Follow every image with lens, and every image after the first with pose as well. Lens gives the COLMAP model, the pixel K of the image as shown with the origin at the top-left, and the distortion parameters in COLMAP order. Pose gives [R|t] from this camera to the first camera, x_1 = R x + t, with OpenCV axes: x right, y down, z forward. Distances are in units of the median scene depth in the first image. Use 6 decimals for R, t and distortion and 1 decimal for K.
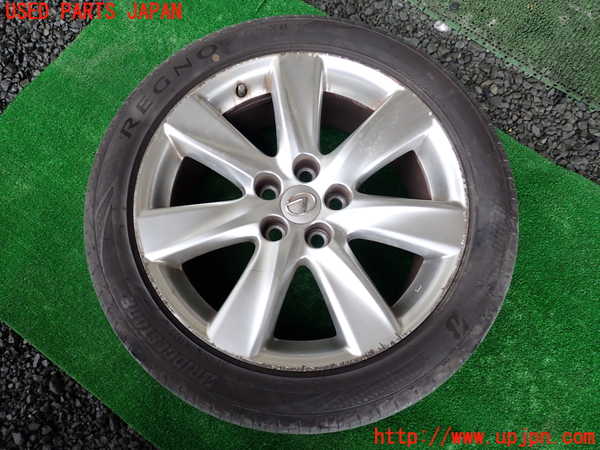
lens RADIAL K [[524.2, 0, 299.9], [0, 524.2, 225.7], [0, 0, 1]] dist [0.007564, -0.011681]
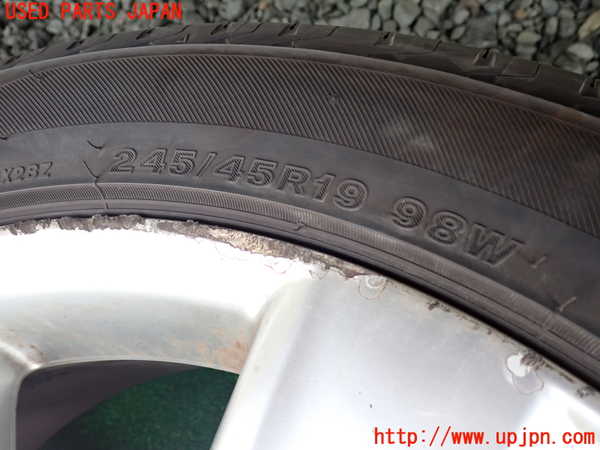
lens RADIAL K [[524.2, 0, 300.3], [0, 524.2, 224.6], [0, 0, 1]] dist [0.007564, -0.011681]
pose [[0.897459, -0.419785, -0.135452, 0.193576], [0.408751, 0.906890, -0.102335, -0.218141], [0.165798, 0.036475, 0.985485, 0.706075]]
